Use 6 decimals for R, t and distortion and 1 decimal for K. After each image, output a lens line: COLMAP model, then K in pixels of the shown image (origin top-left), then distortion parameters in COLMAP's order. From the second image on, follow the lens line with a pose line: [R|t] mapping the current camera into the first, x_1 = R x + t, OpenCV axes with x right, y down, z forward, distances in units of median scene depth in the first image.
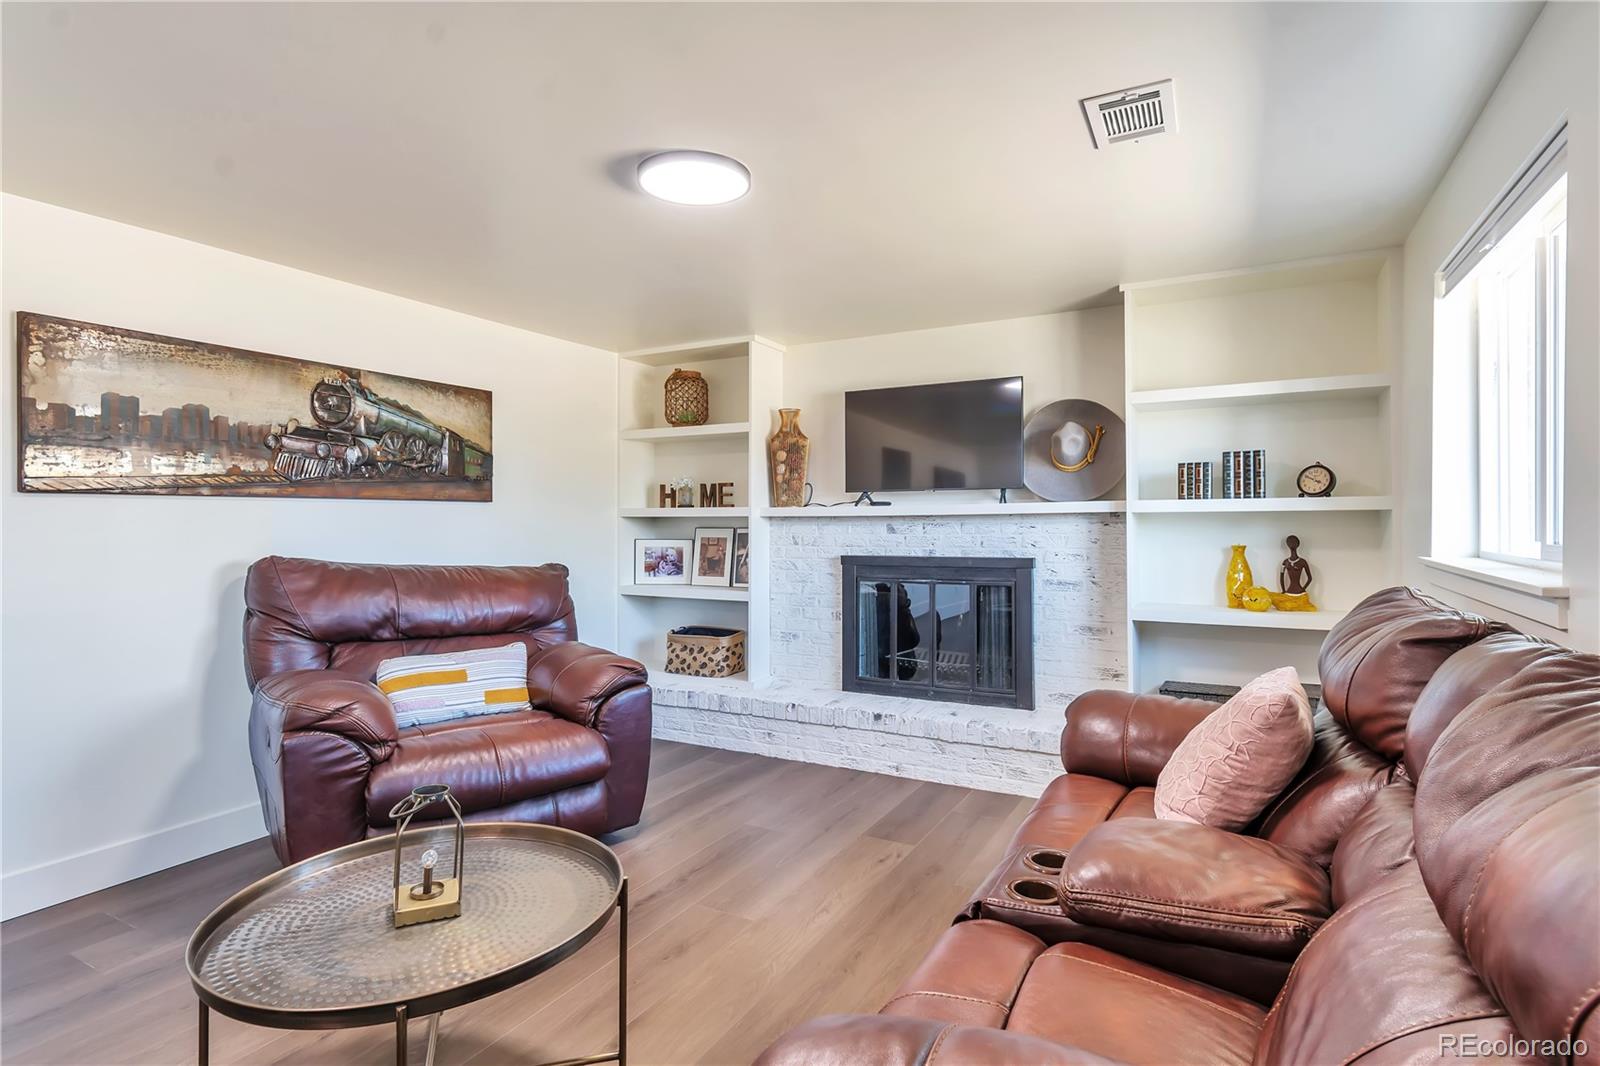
lens RADIAL K [[817.1, 0, 796.2], [0, 817.1, 522.0], [0, 0, 1]] dist [0.003850, 0.000305]
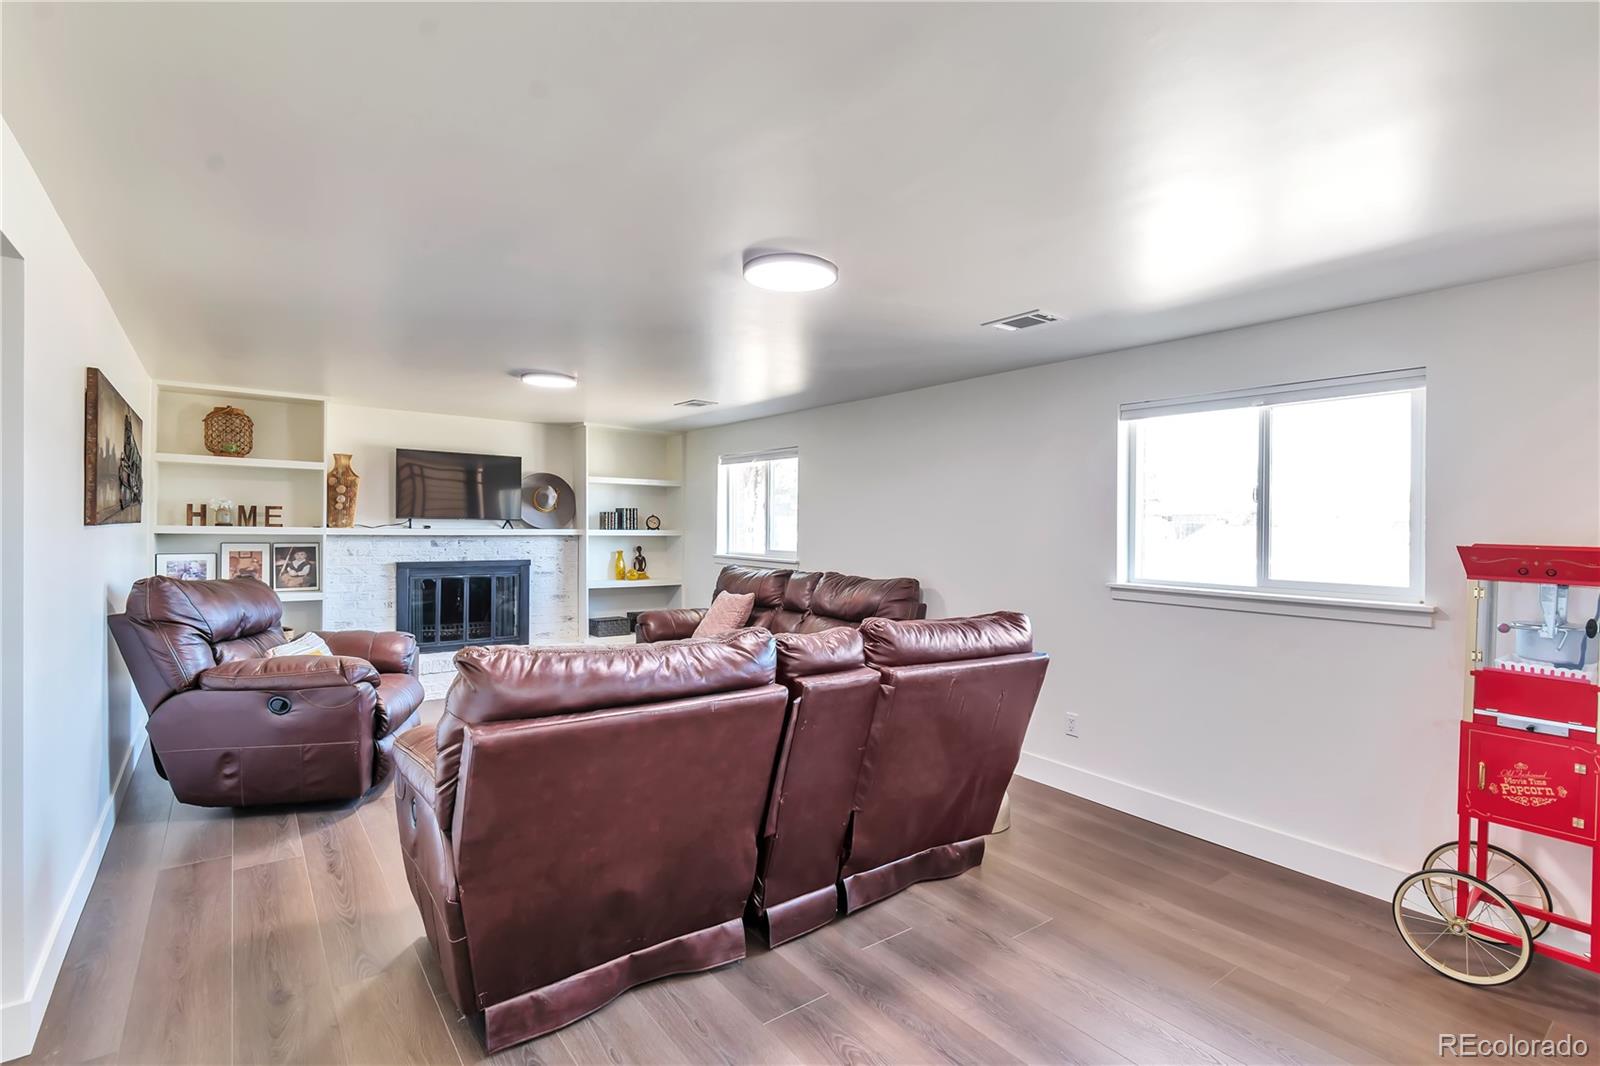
lens RADIAL K [[734.0, 0, 797.2], [0, 734.0, 535.7], [0, 0, 1]] dist [0.004886, 0.000497]
pose [[0.397009, 0.000041, 0.917815, -0.853758], [-0.014892, 0.999869, 0.006397, -0.024859], [-0.917694, -0.016208, 0.396957, -0.163161]]
